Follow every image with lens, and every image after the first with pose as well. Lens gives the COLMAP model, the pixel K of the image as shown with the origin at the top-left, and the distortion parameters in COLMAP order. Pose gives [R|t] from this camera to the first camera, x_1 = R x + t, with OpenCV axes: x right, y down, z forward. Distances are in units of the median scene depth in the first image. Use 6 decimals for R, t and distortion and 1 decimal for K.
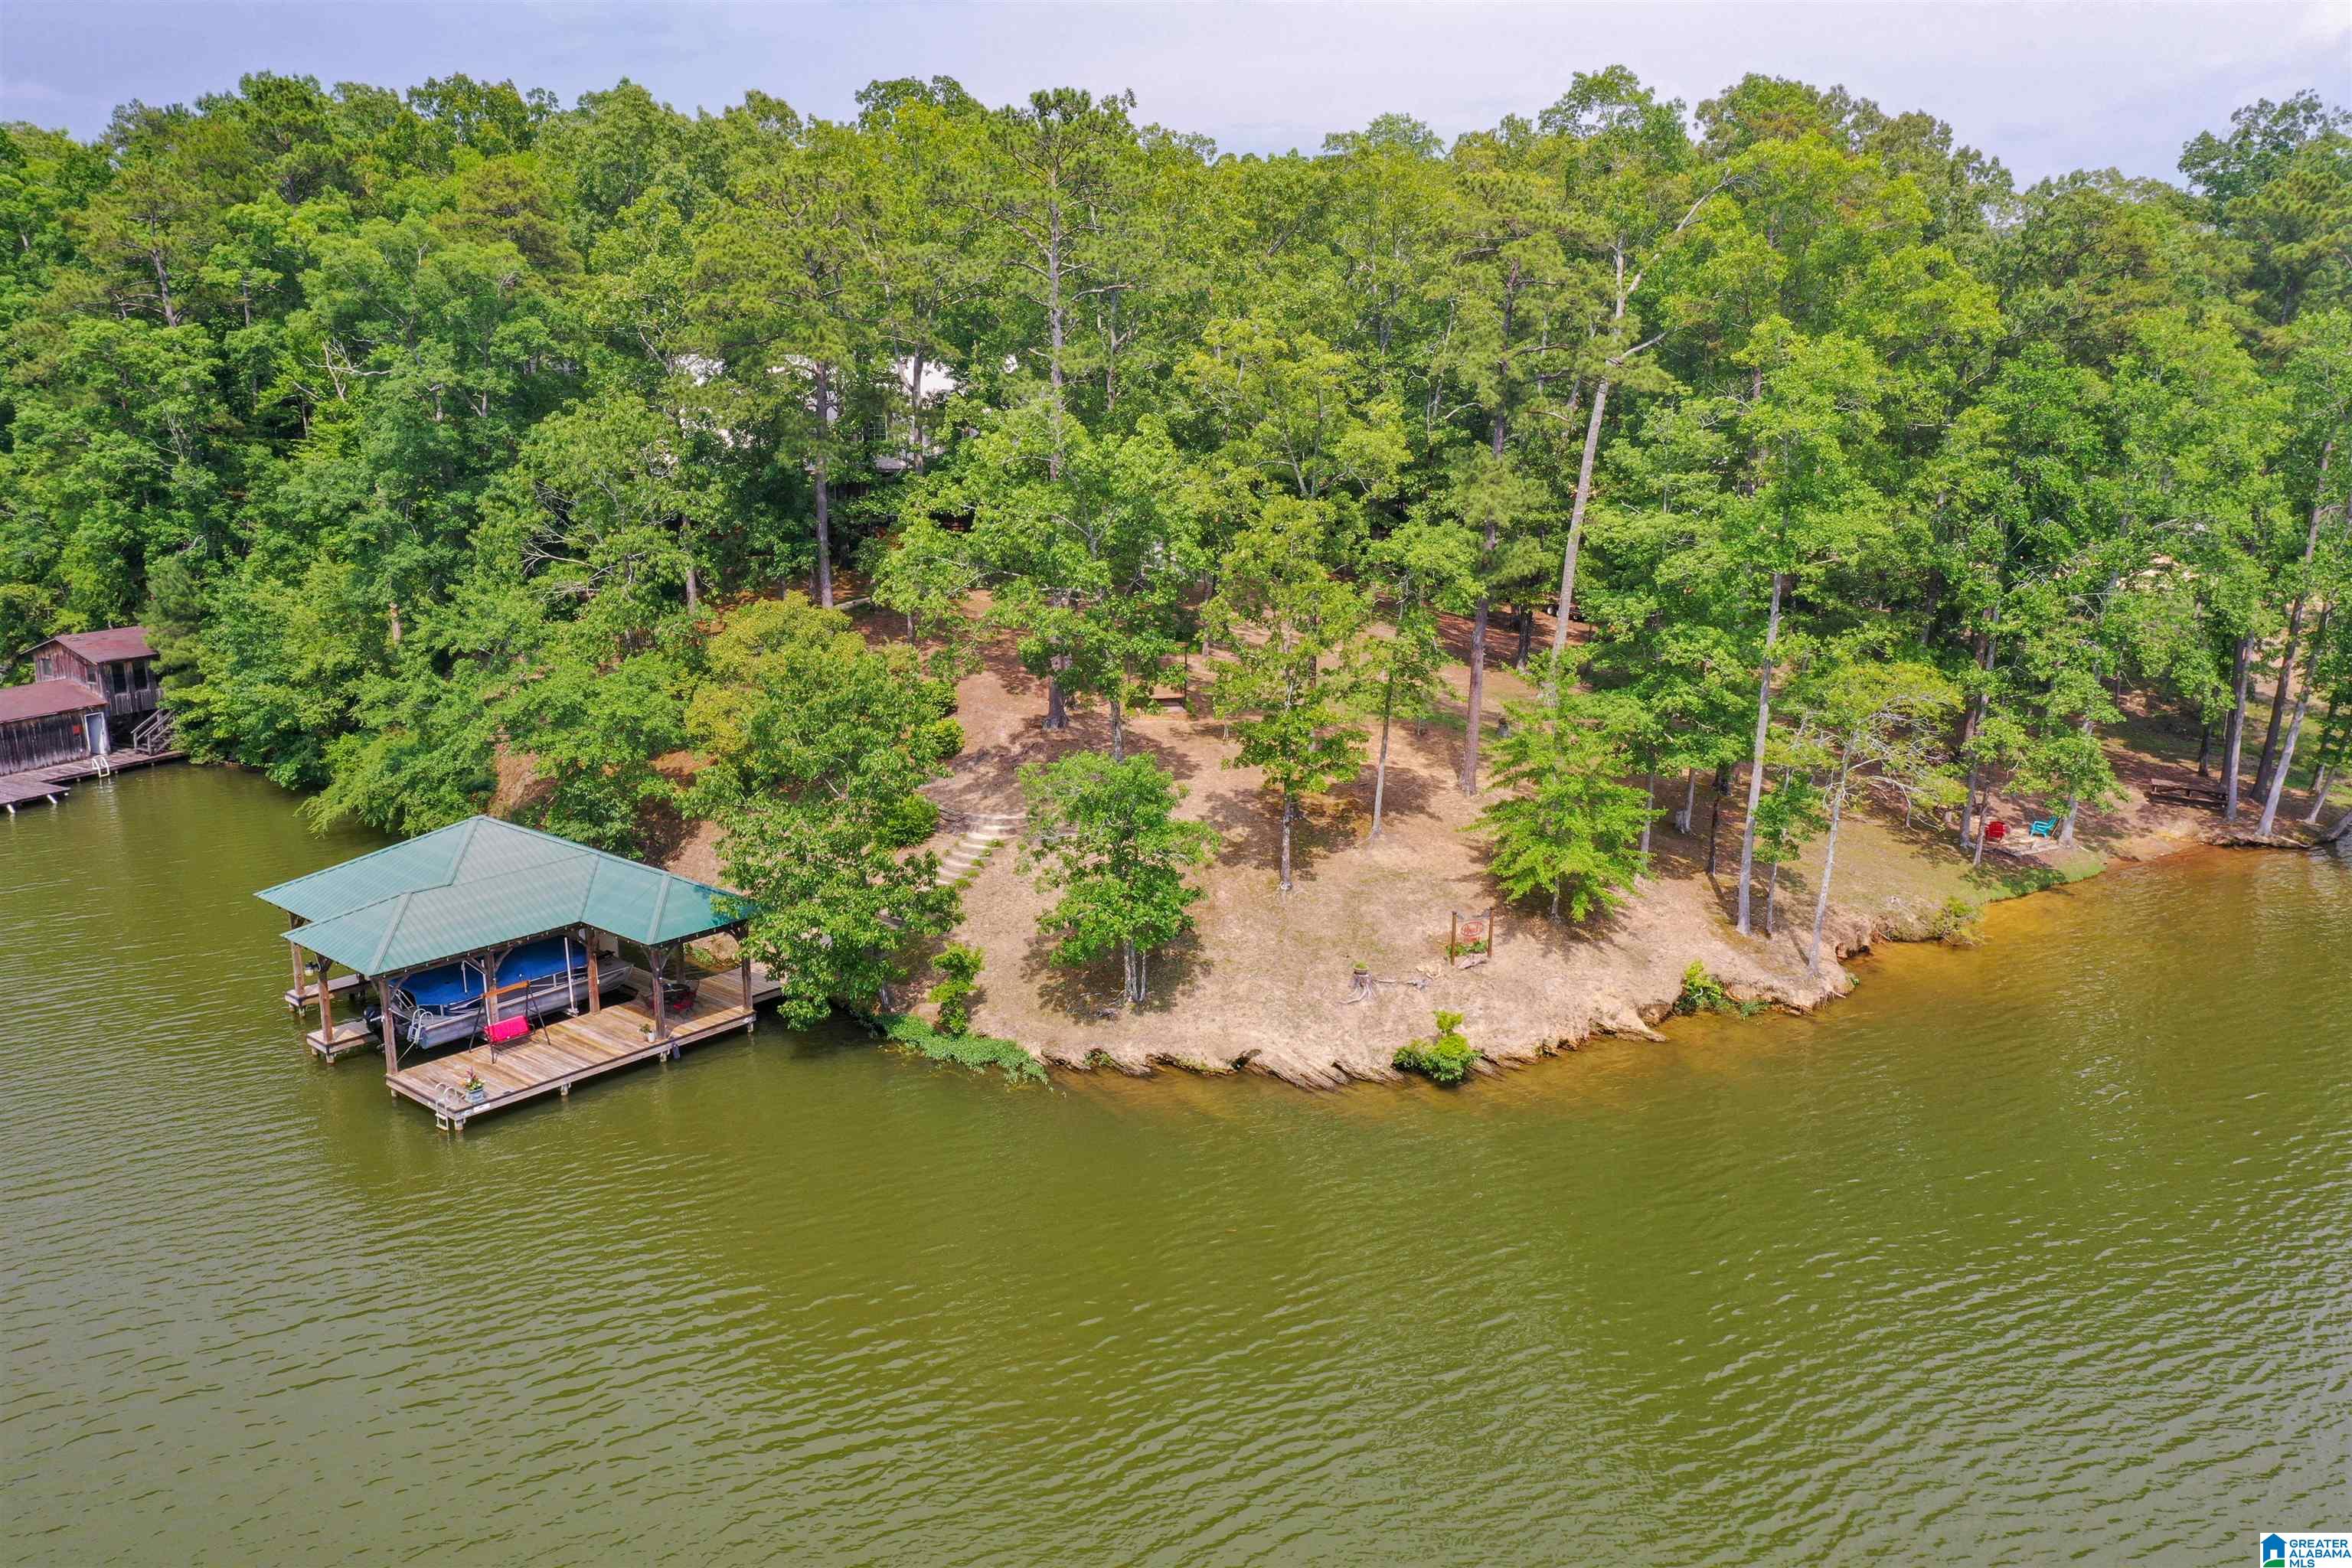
lens RADIAL K [[1836.7, 0, 1176.0], [0, 1836.7, 784.0], [0, 0, 1]] dist [-0.006334, -0.000335]
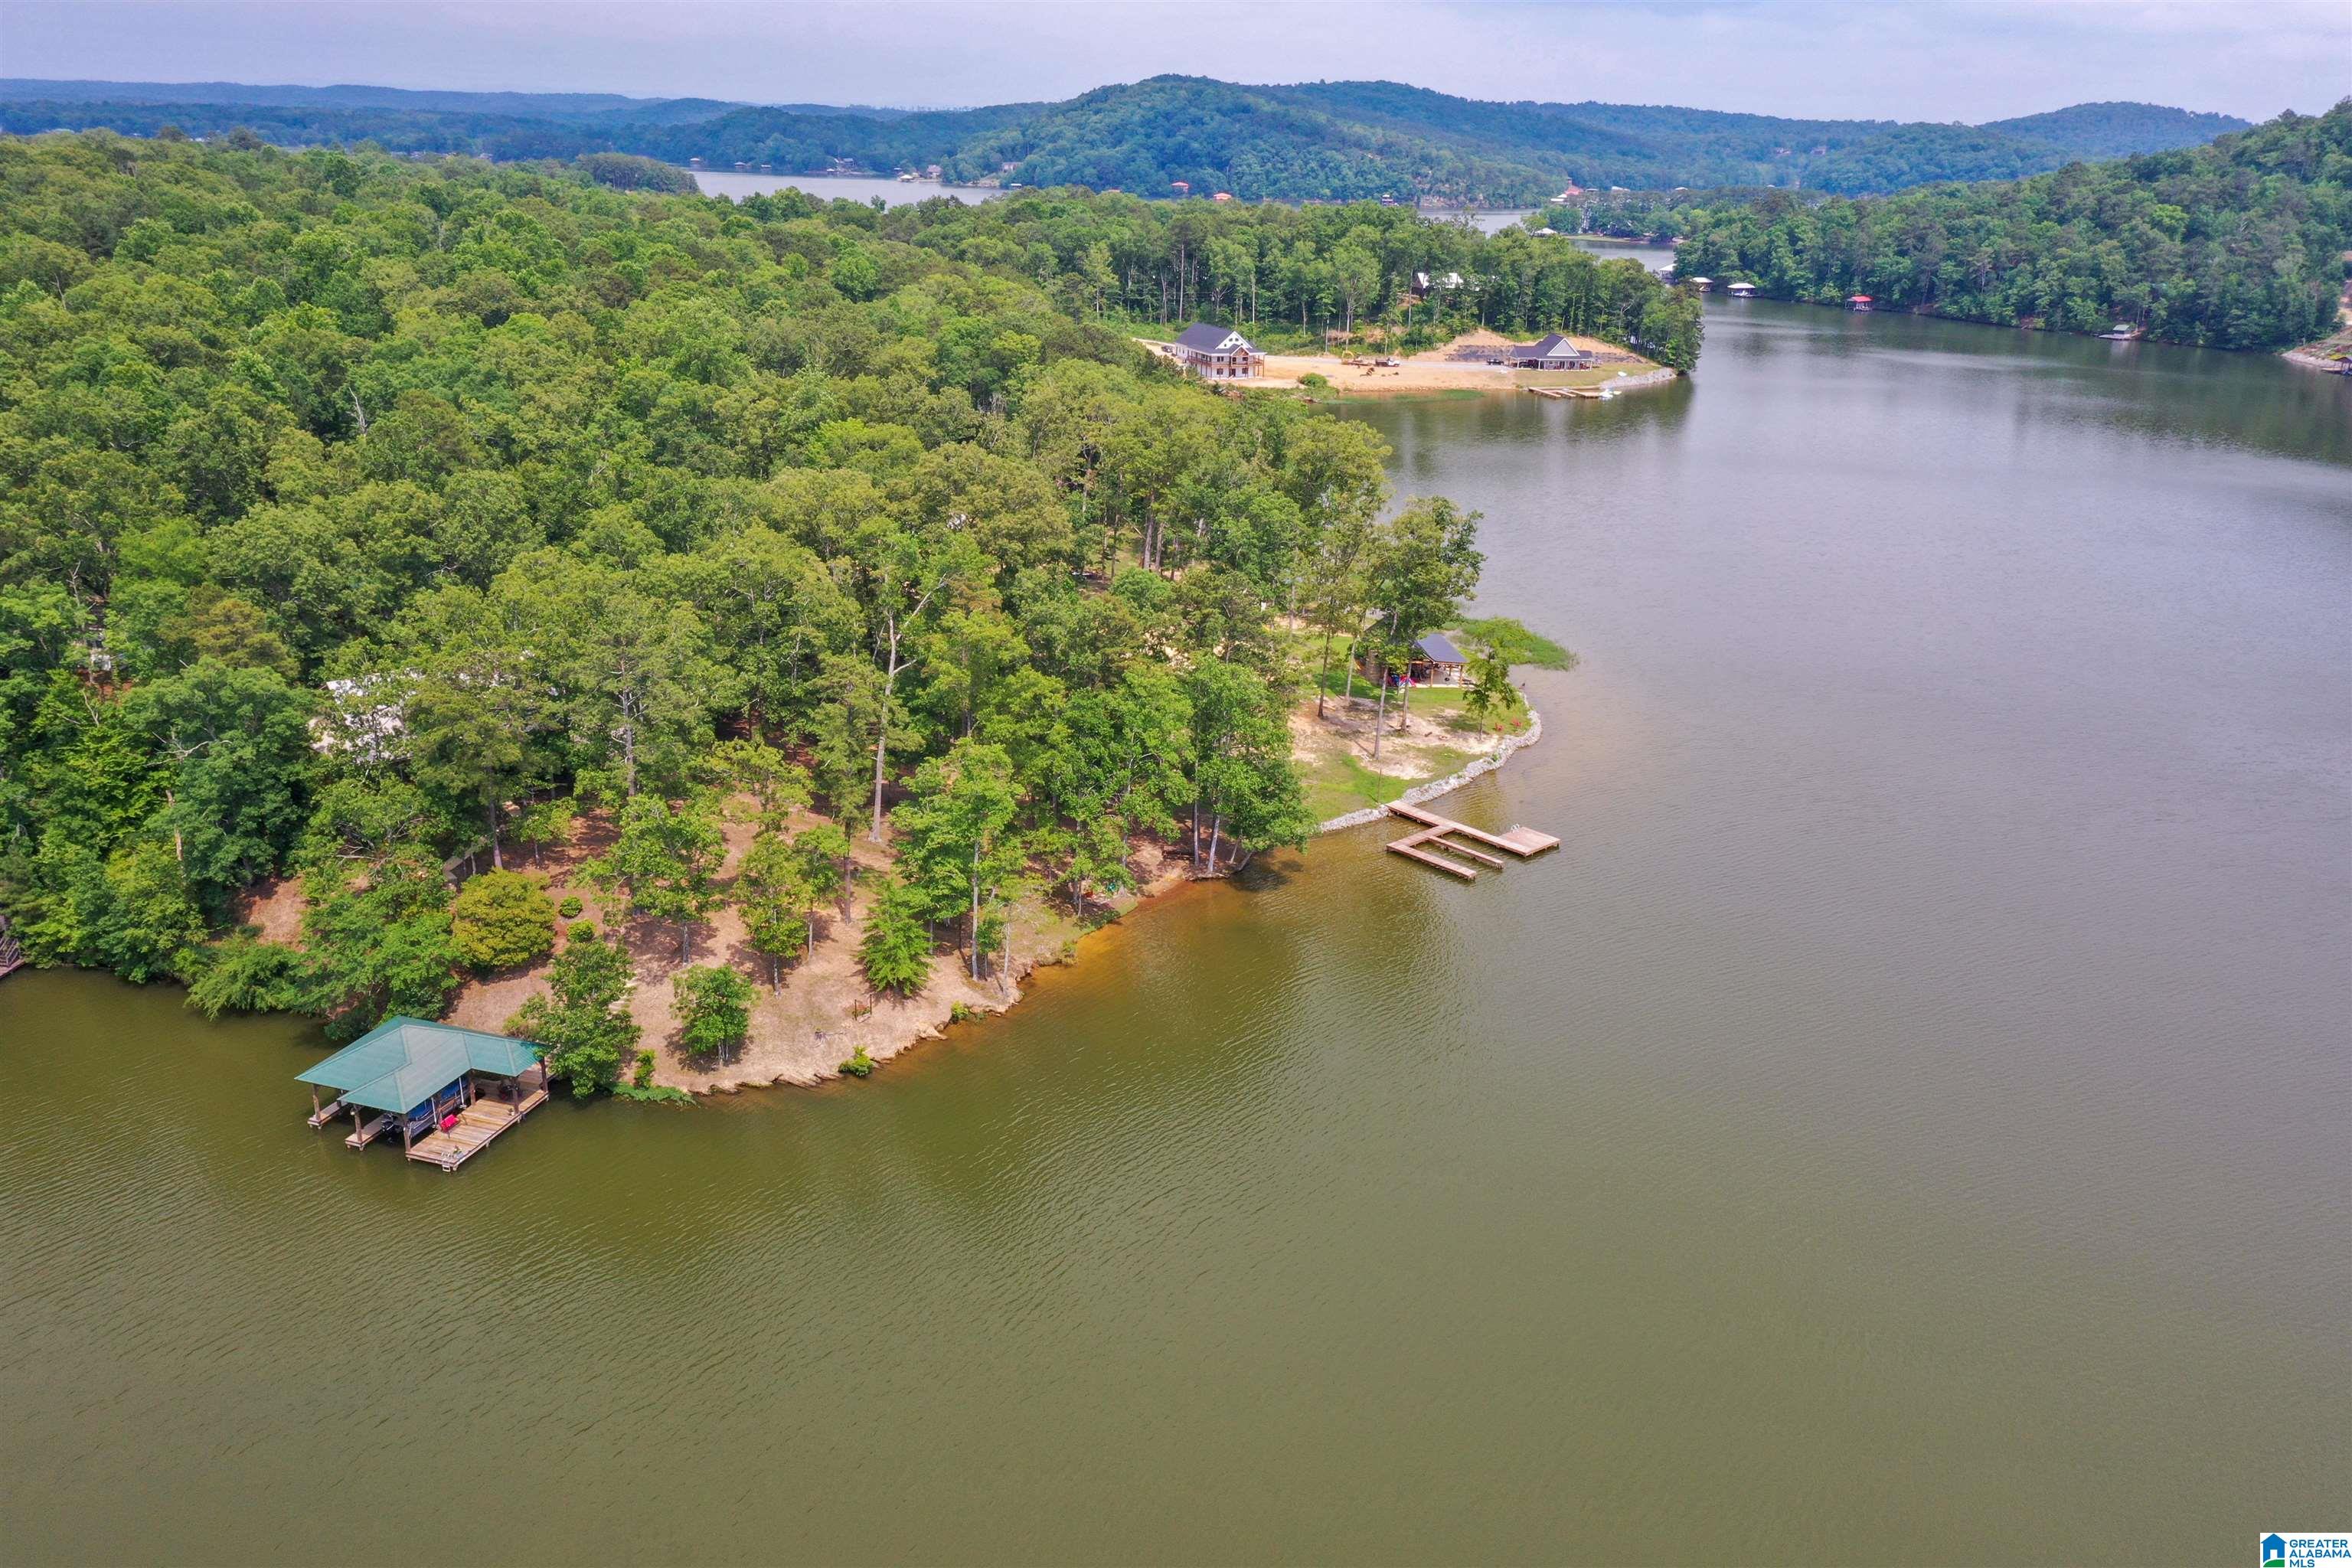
lens RADIAL K [[1836.7, 0, 1176.0], [0, 1836.7, 784.0], [0, 0, 1]] dist [-0.006334, -0.000335]
pose [[0.922080, -0.110919, 0.370764, -0.302036], [0.070445, 0.990147, 0.121022, -0.446272], [-0.380534, -0.085474, 0.920808, -1.261352]]
